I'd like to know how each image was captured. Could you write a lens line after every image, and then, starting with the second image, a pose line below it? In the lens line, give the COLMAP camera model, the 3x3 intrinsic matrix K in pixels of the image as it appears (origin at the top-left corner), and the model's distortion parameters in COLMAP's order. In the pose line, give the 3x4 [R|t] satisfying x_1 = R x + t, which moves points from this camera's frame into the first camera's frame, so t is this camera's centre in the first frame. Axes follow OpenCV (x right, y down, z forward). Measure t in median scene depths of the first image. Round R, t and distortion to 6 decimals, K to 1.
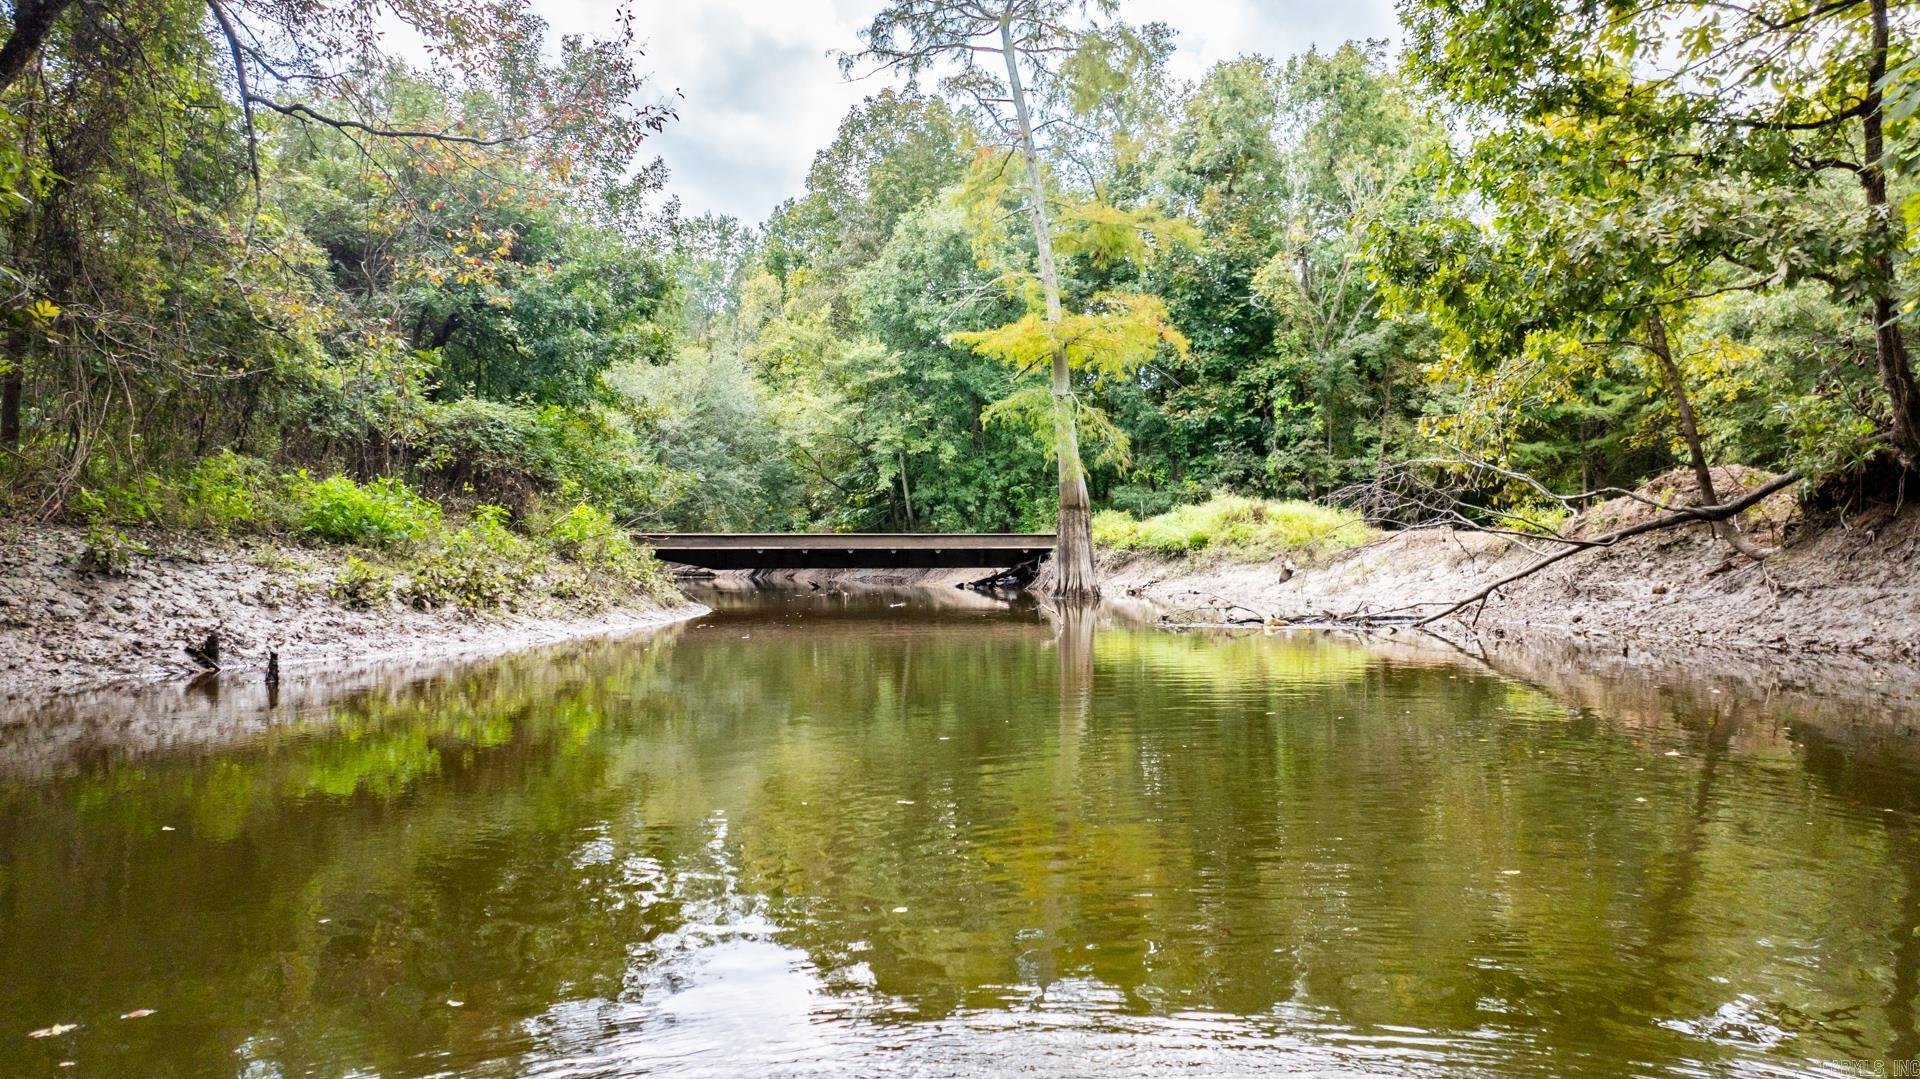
lens RADIAL K [[1367.4, 0, 962.6], [0, 1367.4, 544.8], [0, 0, 1]] dist [-0.004673, 0.002986]
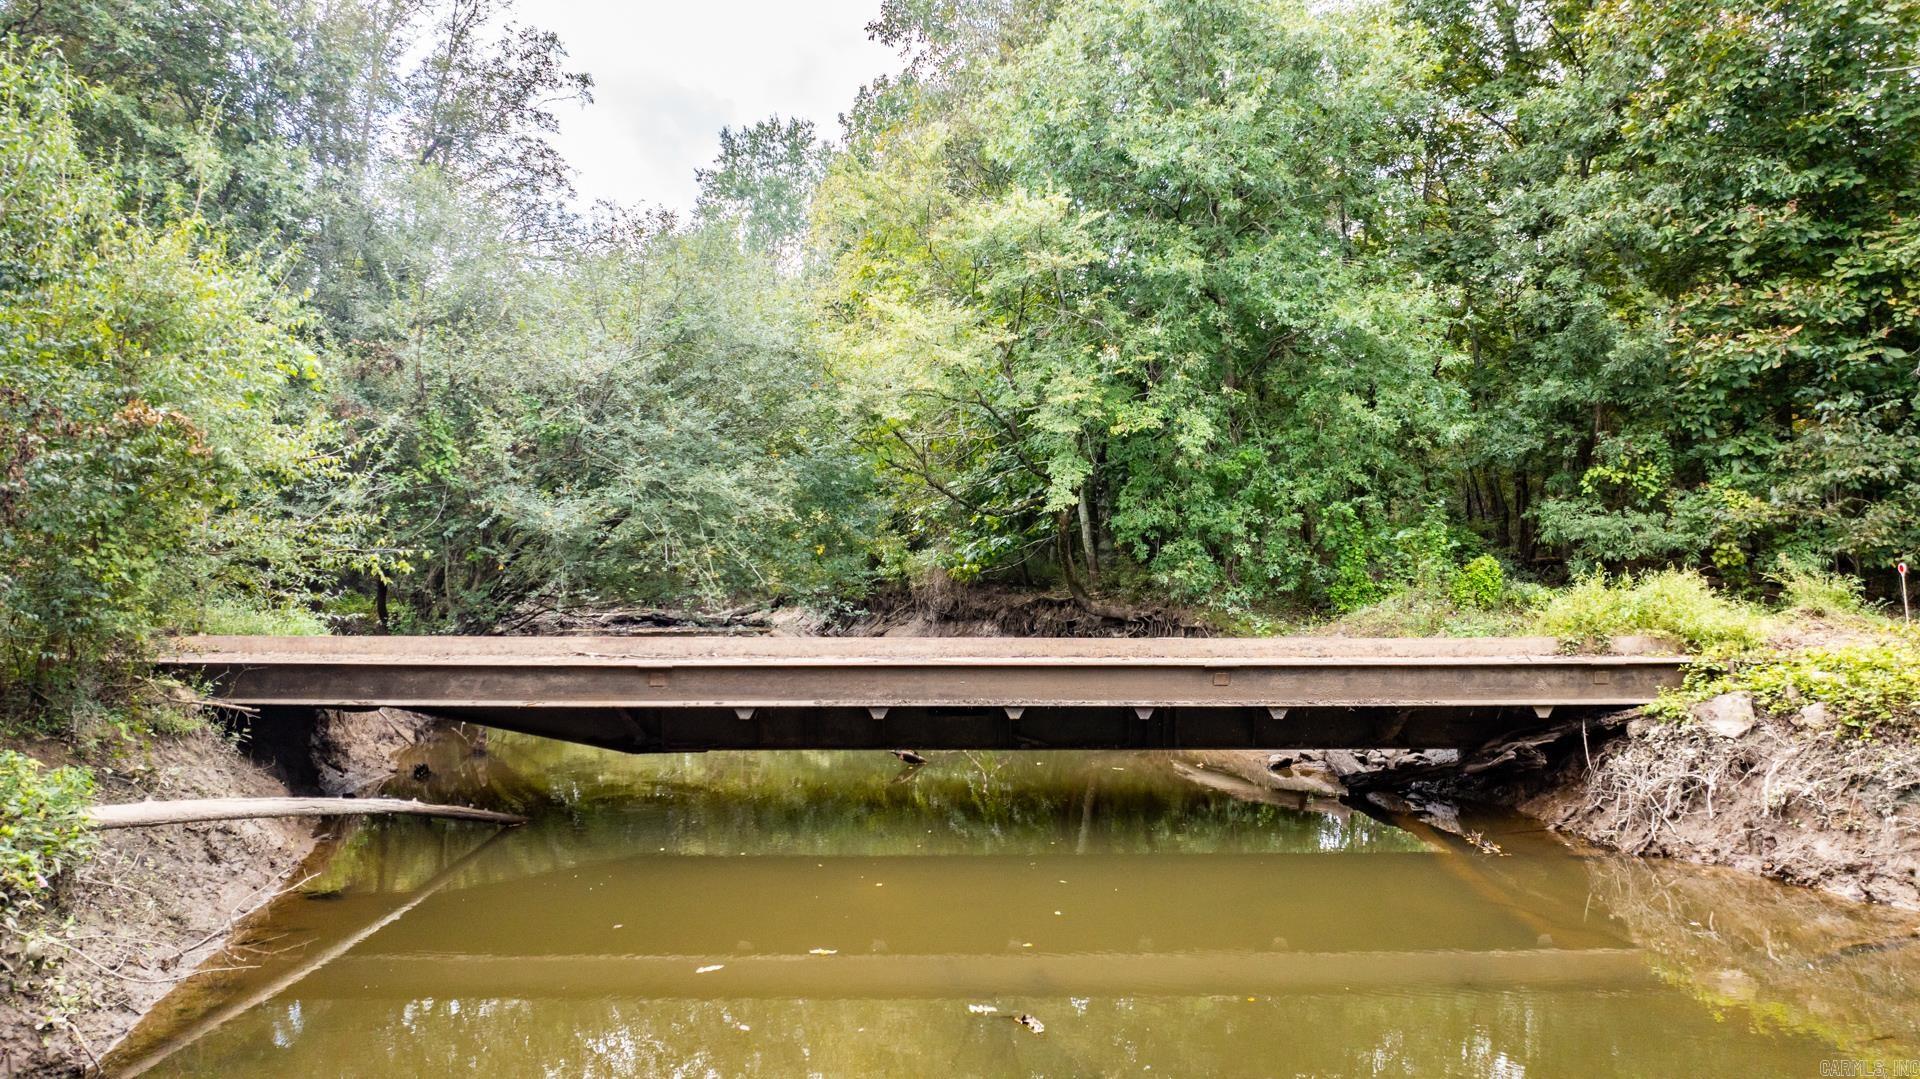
lens RADIAL K [[1367.4, 0, 956.8], [0, 1367.4, 536.9], [0, 0, 1]] dist [-0.004673, 0.002986]
pose [[0.996642, 0.001330, -0.081875, -0.053220], [-0.001720, 0.999987, -0.004701, -0.028503], [0.081868, 0.004826, 0.996632, 0.521437]]
